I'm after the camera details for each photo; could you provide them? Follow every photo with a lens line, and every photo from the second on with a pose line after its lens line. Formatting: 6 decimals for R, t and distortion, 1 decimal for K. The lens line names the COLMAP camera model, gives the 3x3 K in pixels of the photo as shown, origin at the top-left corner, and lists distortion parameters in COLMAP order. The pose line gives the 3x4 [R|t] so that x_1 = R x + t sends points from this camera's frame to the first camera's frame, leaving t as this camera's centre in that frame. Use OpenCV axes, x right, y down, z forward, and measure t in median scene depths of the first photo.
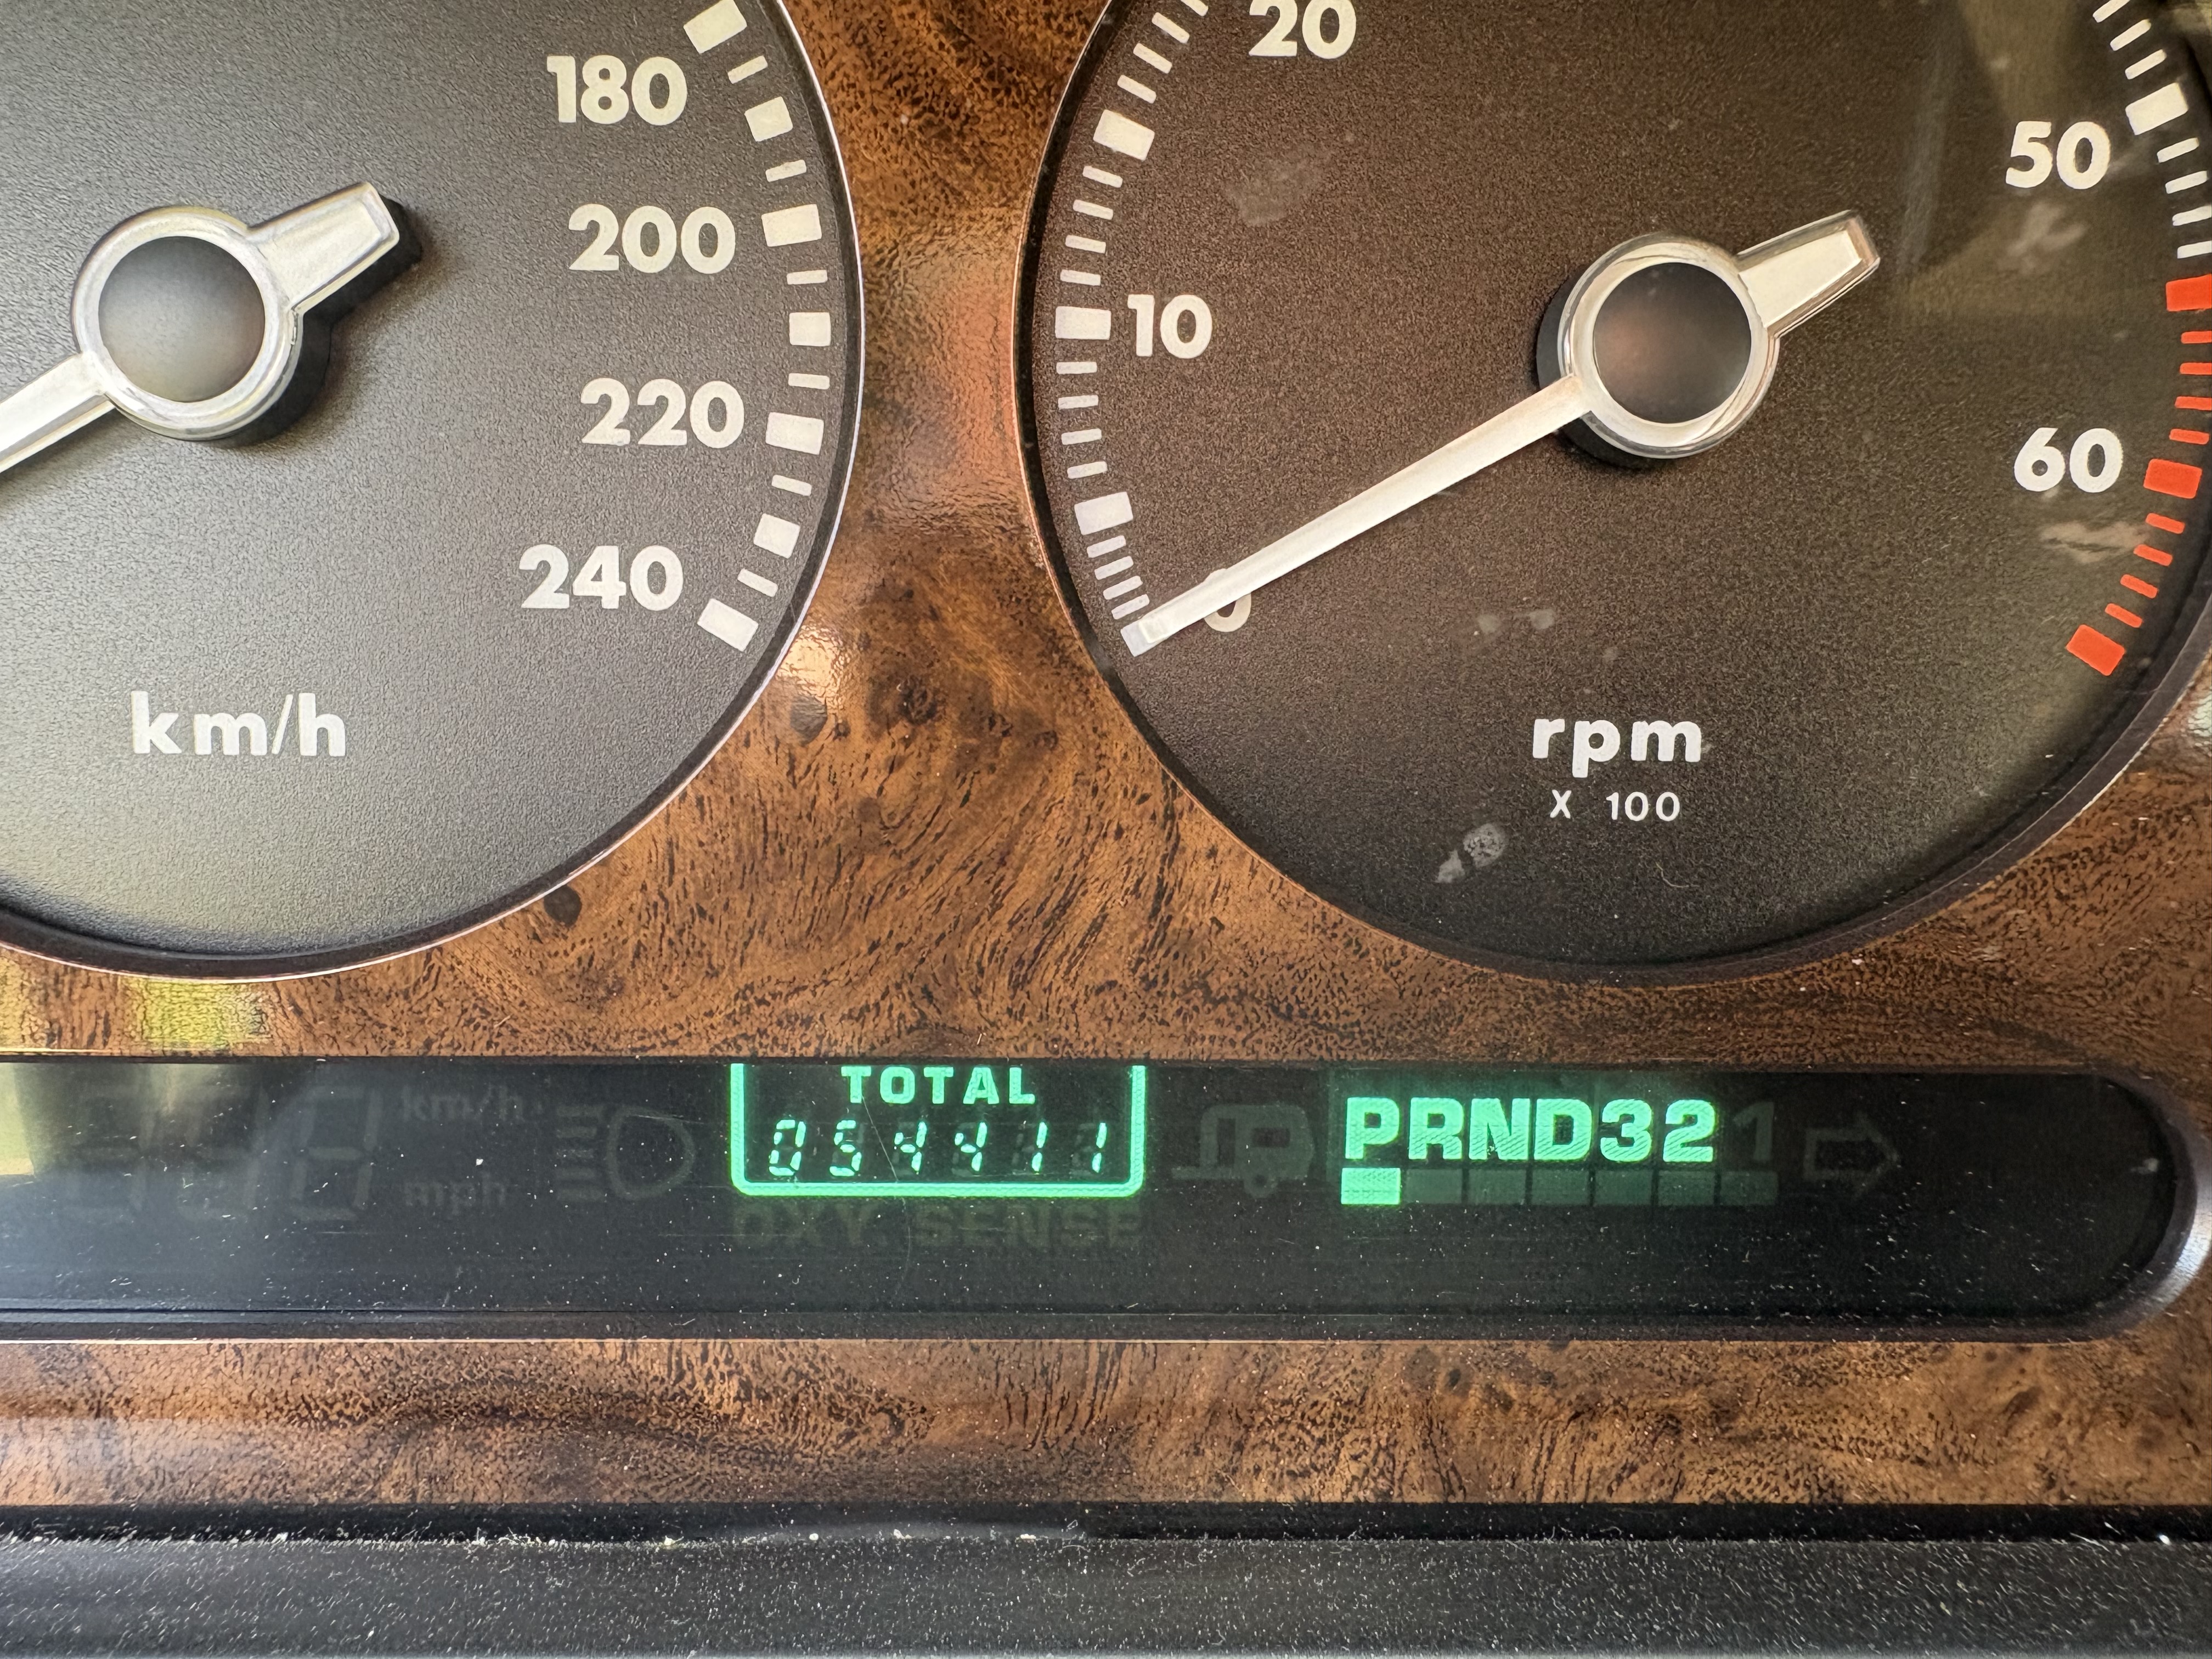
lens RADIAL K [[1743.0, 0, 1023.0], [0, 1743.0, 899.4], [0, 0, 1]] dist [0.040116, -0.098192]
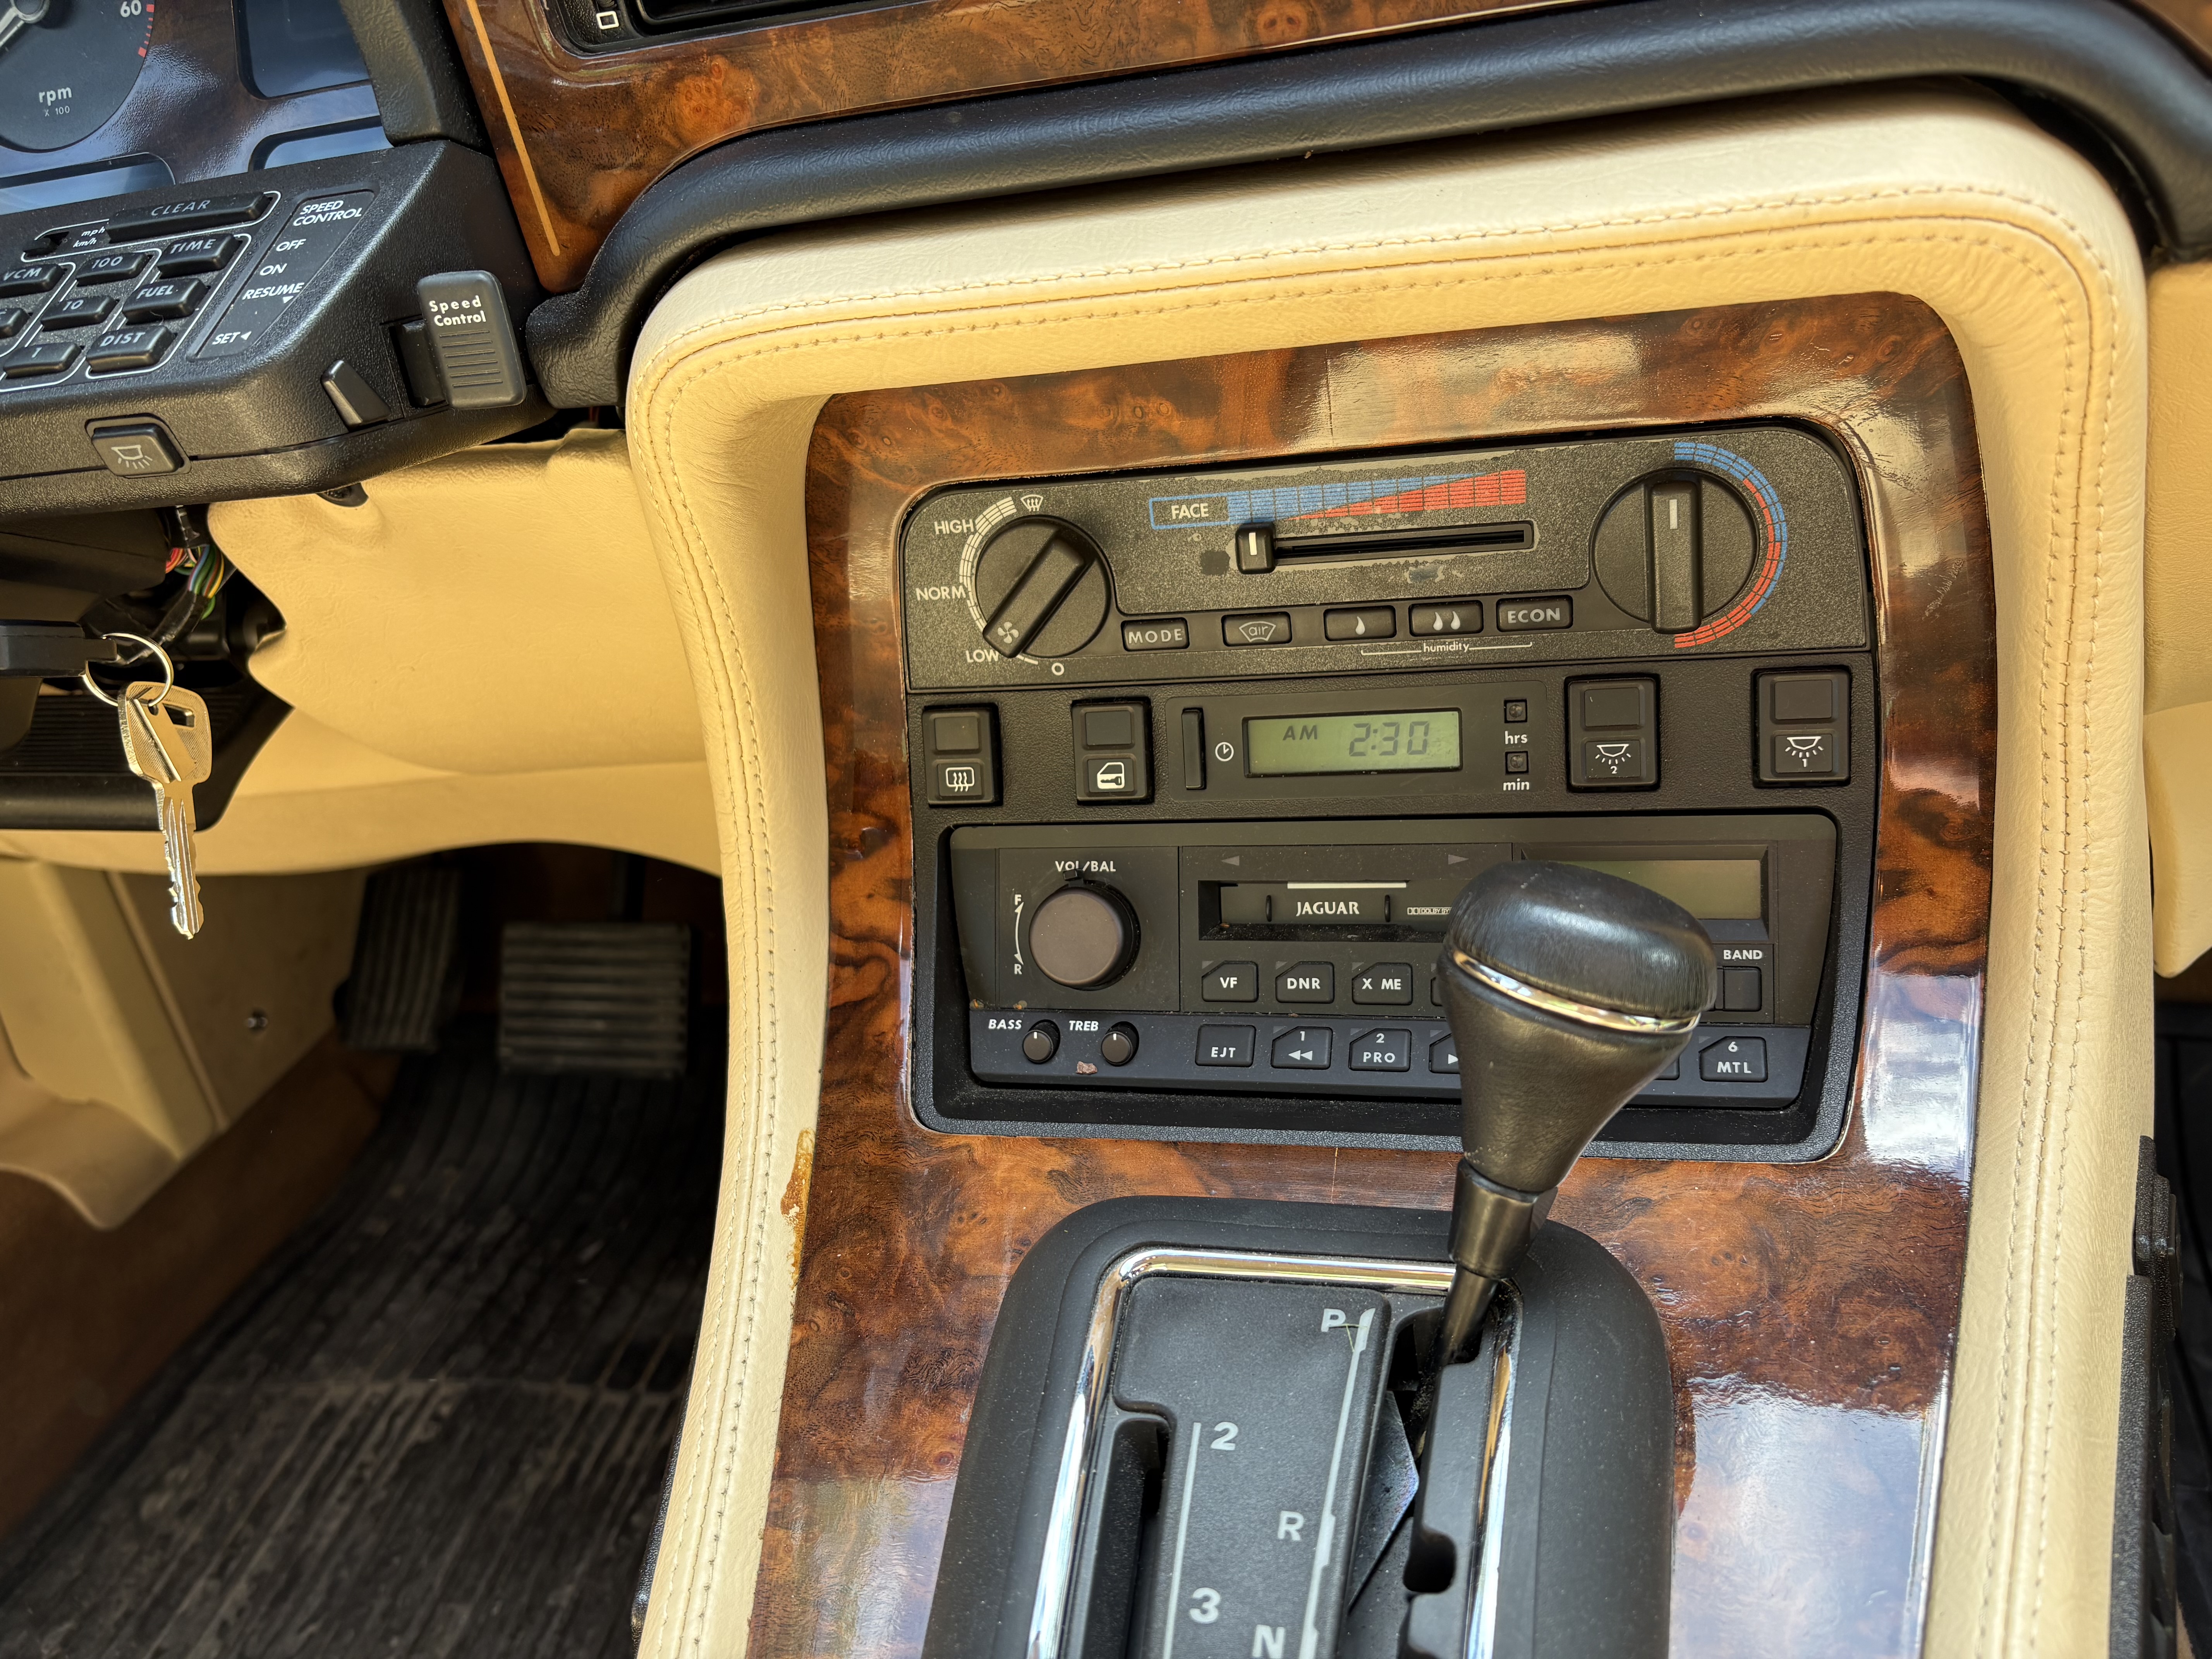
lens RADIAL K [[1677.3, 0, 1103.5], [0, 1677.3, 857.2], [0, 0, 1]] dist [0.024488, -0.006802]
pose [[0.945770, -0.023394, -0.323993, 3.963673], [0.022709, 0.999725, -0.005895, 1.801480], [0.324042, -0.001783, 0.946041, -2.010241]]
